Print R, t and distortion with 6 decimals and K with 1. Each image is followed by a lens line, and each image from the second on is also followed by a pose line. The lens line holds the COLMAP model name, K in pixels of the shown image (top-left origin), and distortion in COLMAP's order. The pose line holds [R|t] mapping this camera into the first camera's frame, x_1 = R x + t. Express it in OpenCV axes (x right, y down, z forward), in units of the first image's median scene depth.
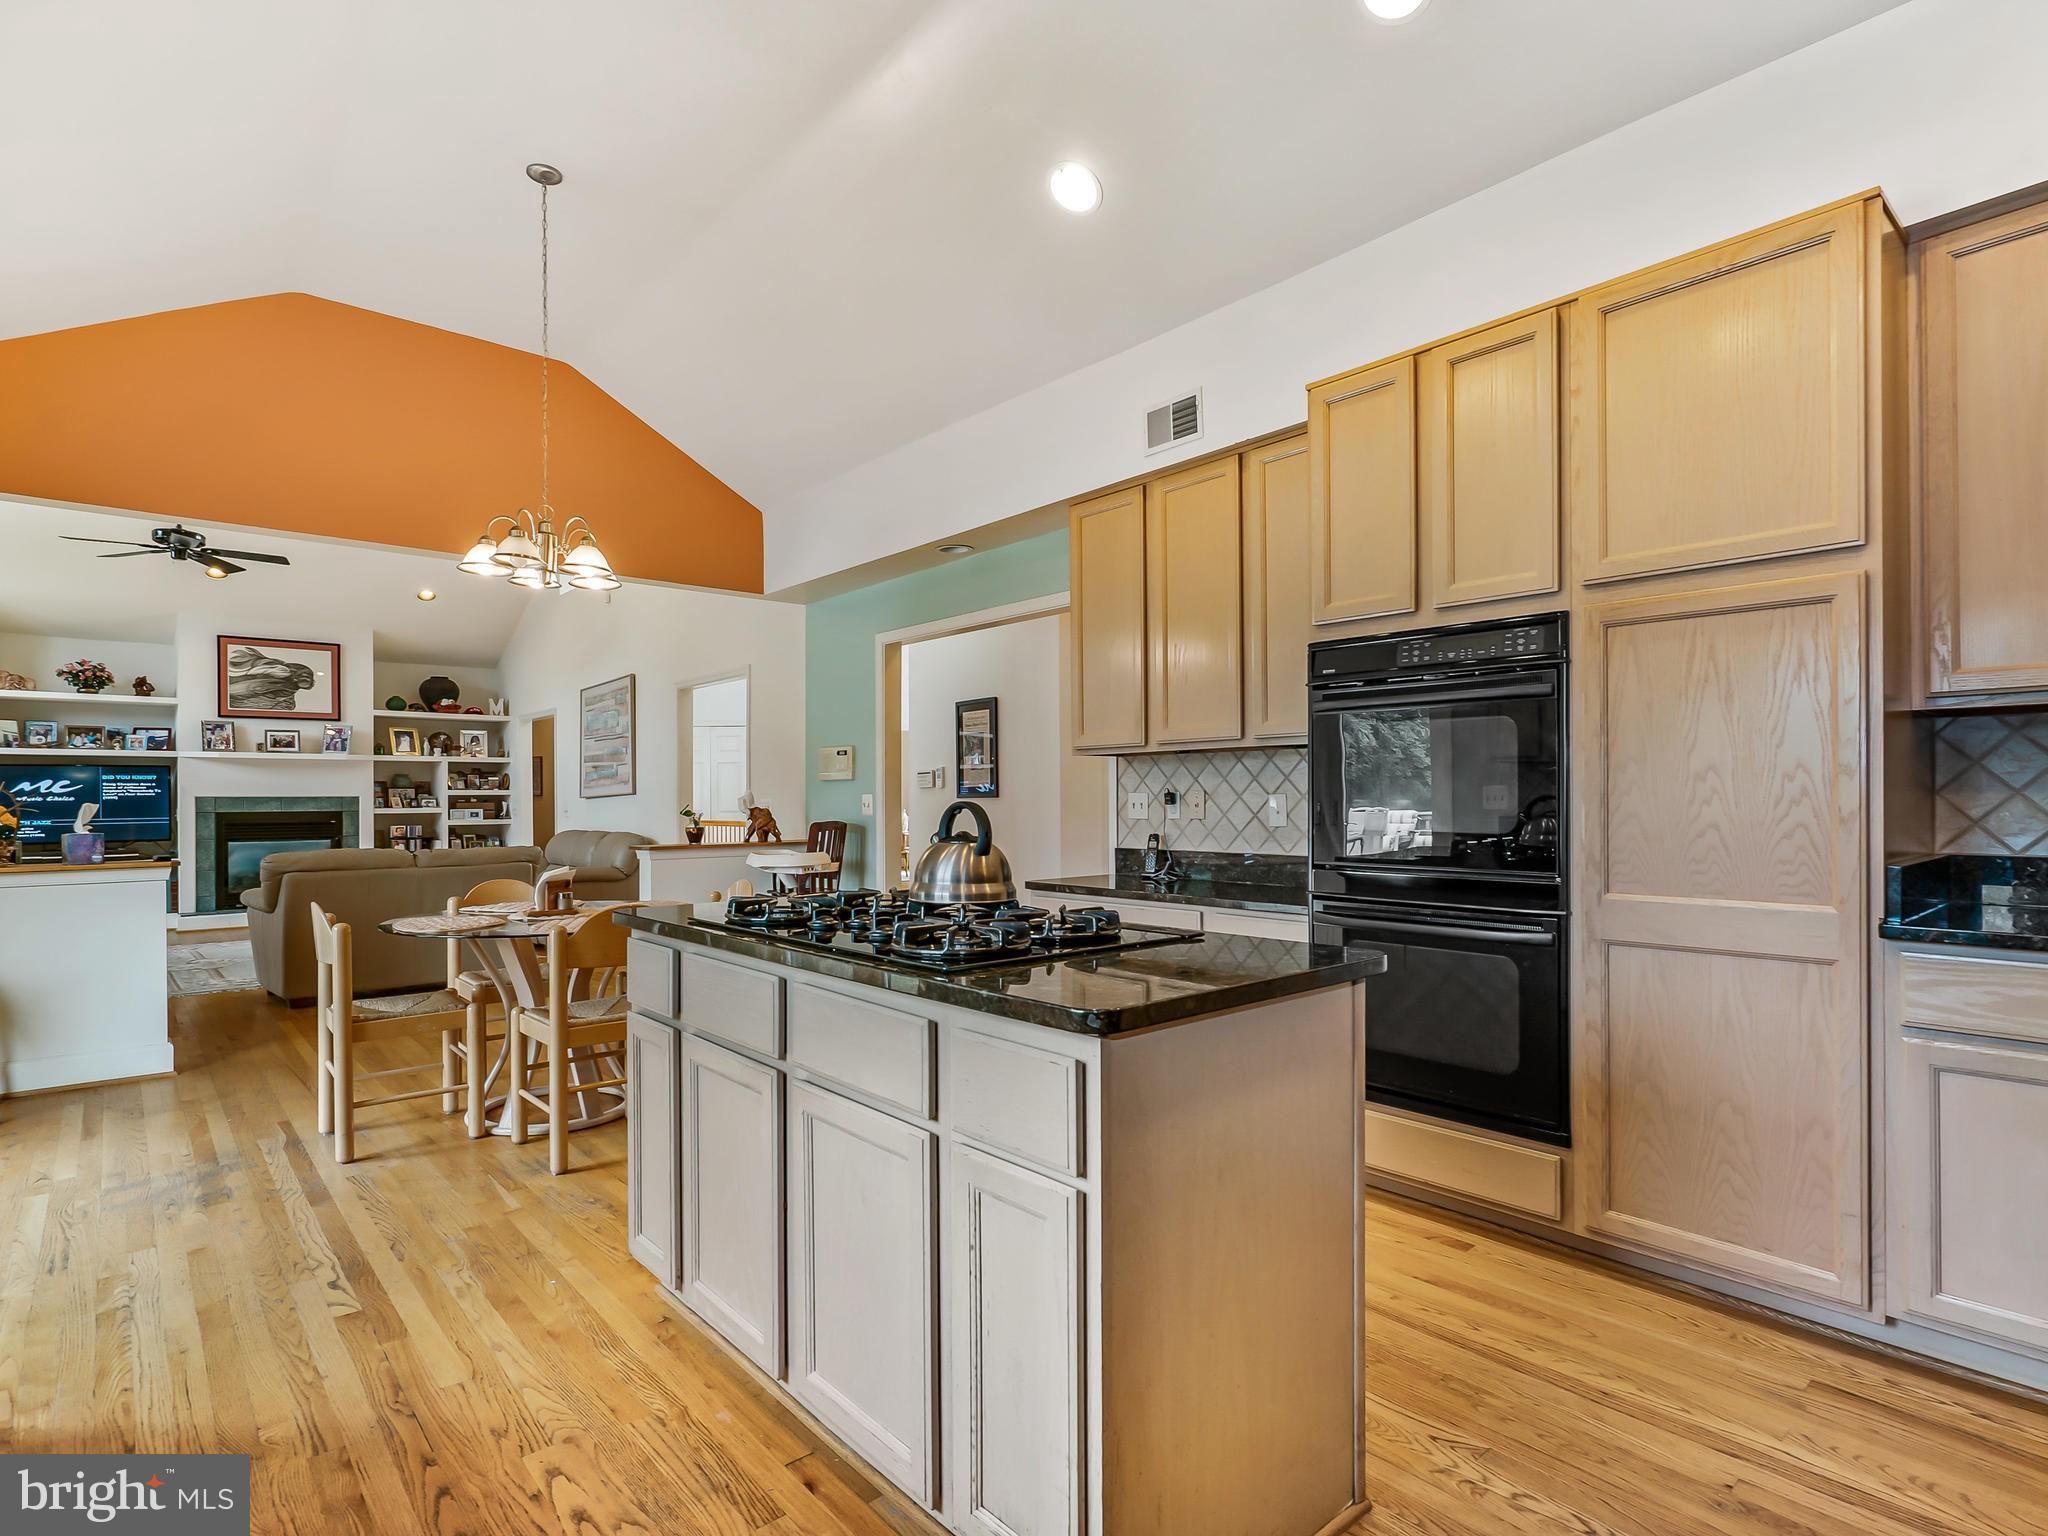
lens RADIAL K [[1065.3, 0, 1024.2], [0, 1065.3, 782.1], [0, 0, 1]] dist [0.004110, 0.001184]
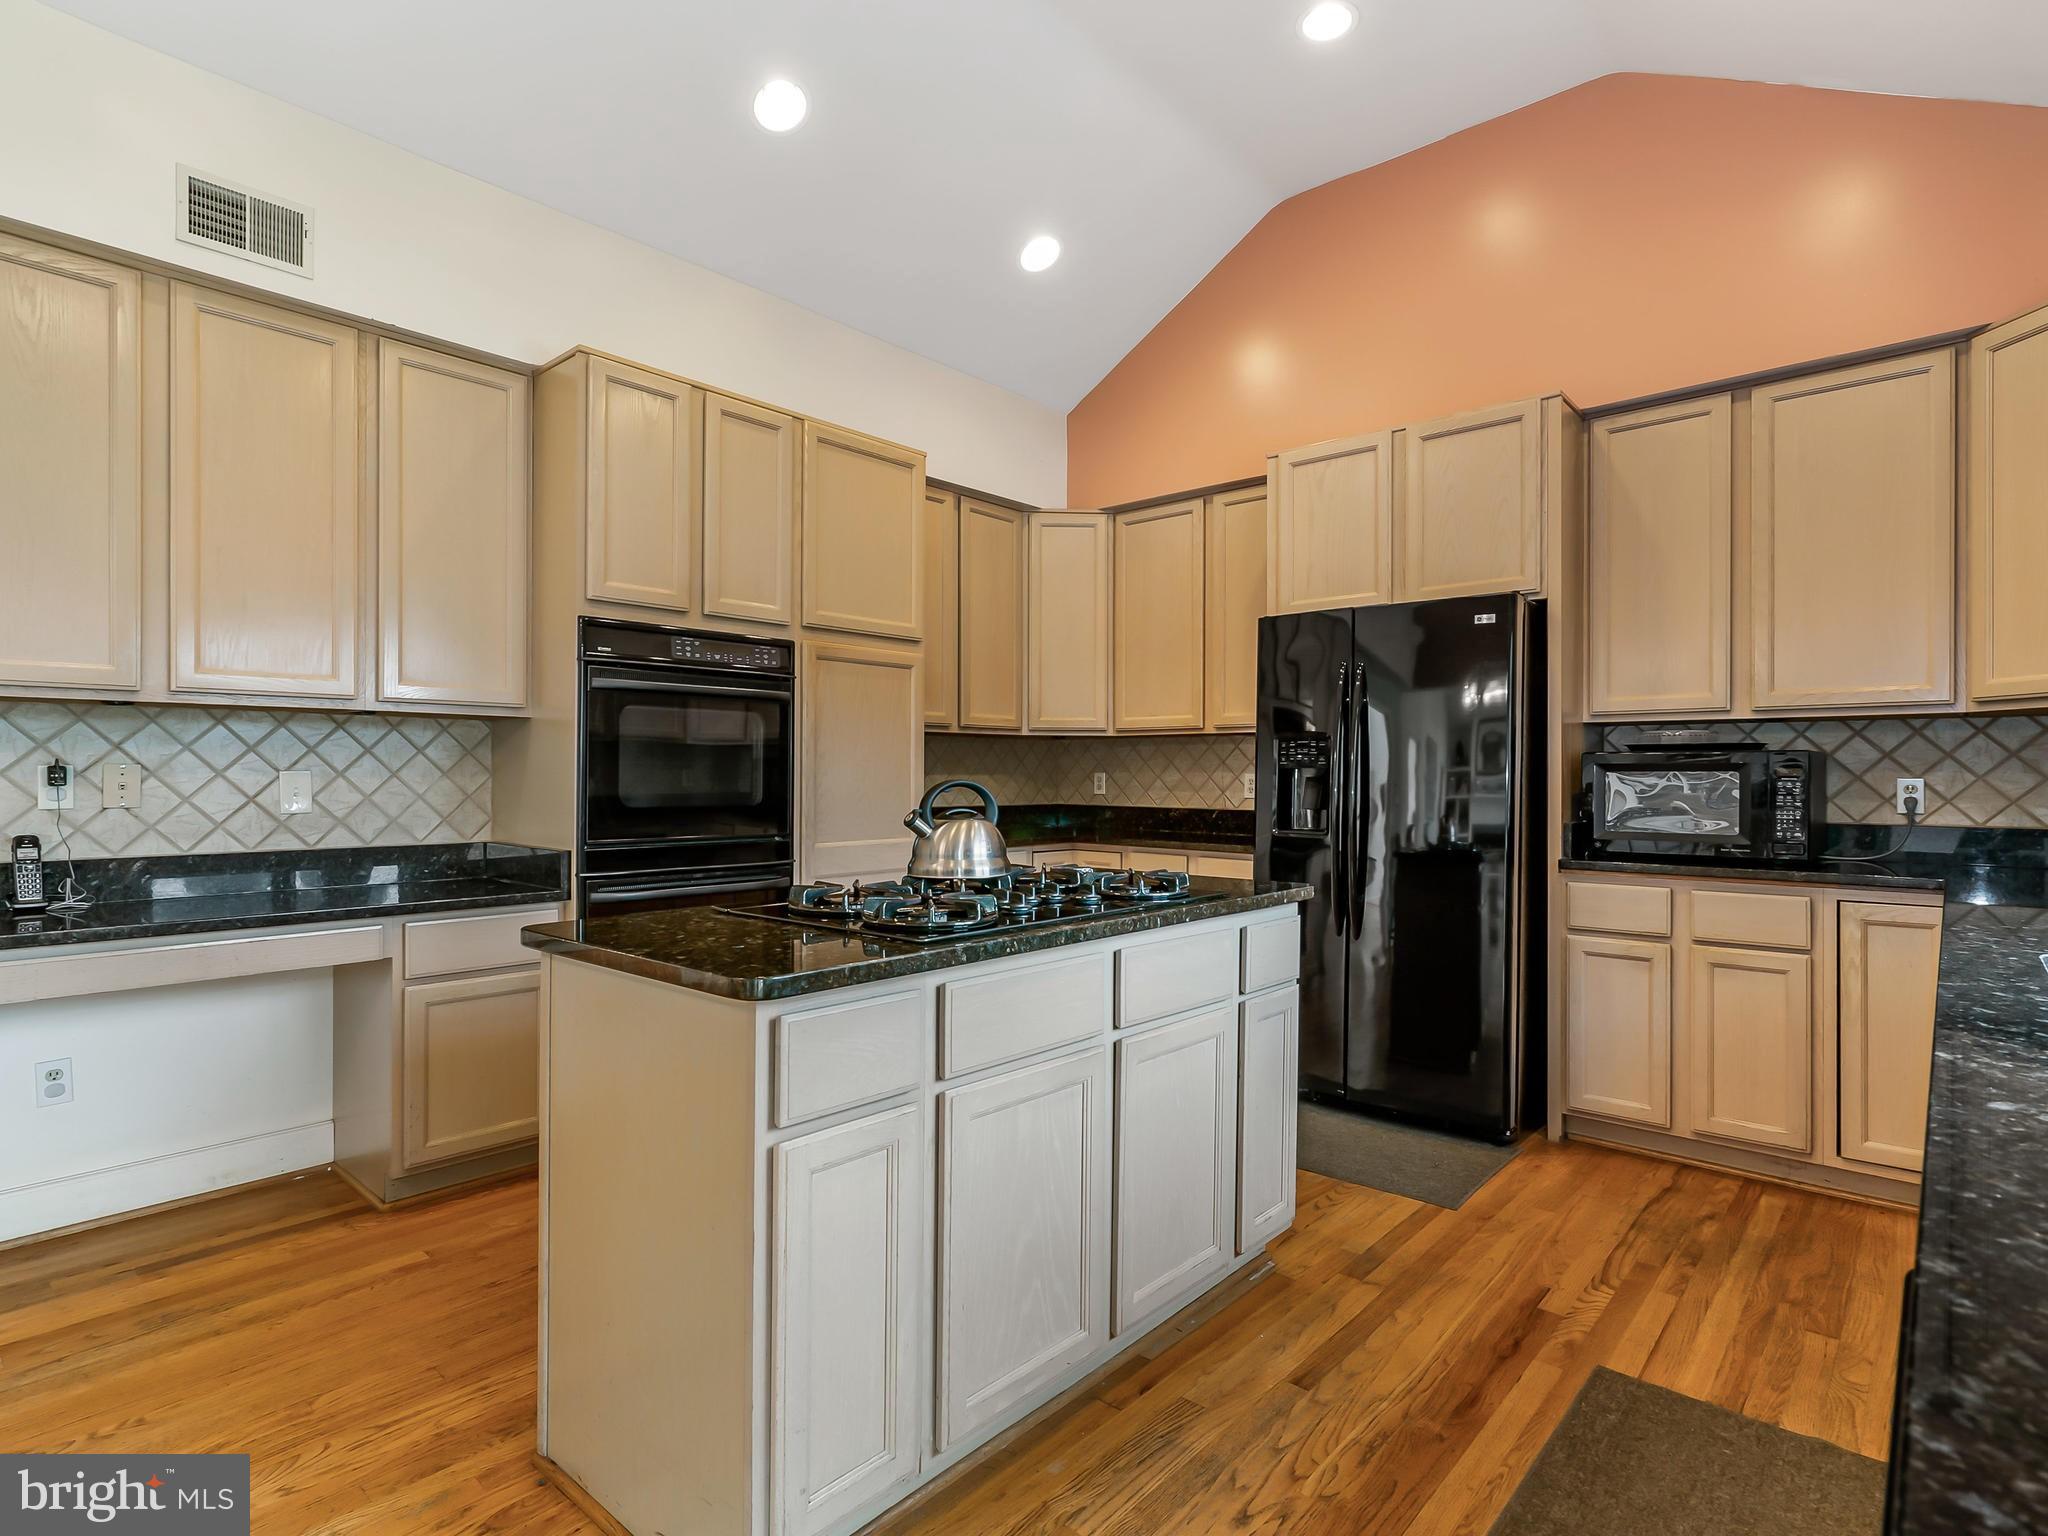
lens RADIAL K [[1065.3, 0, 1023.2], [0, 1065.3, 773.5], [0, 0, 1]] dist [0.004110, 0.001184]
pose [[-0.137163, 0.011214, 0.990485, -0.585823], [-0.012786, 0.999833, -0.013090, 0.016266], [-0.990466, -0.014460, -0.136996, 0.583683]]
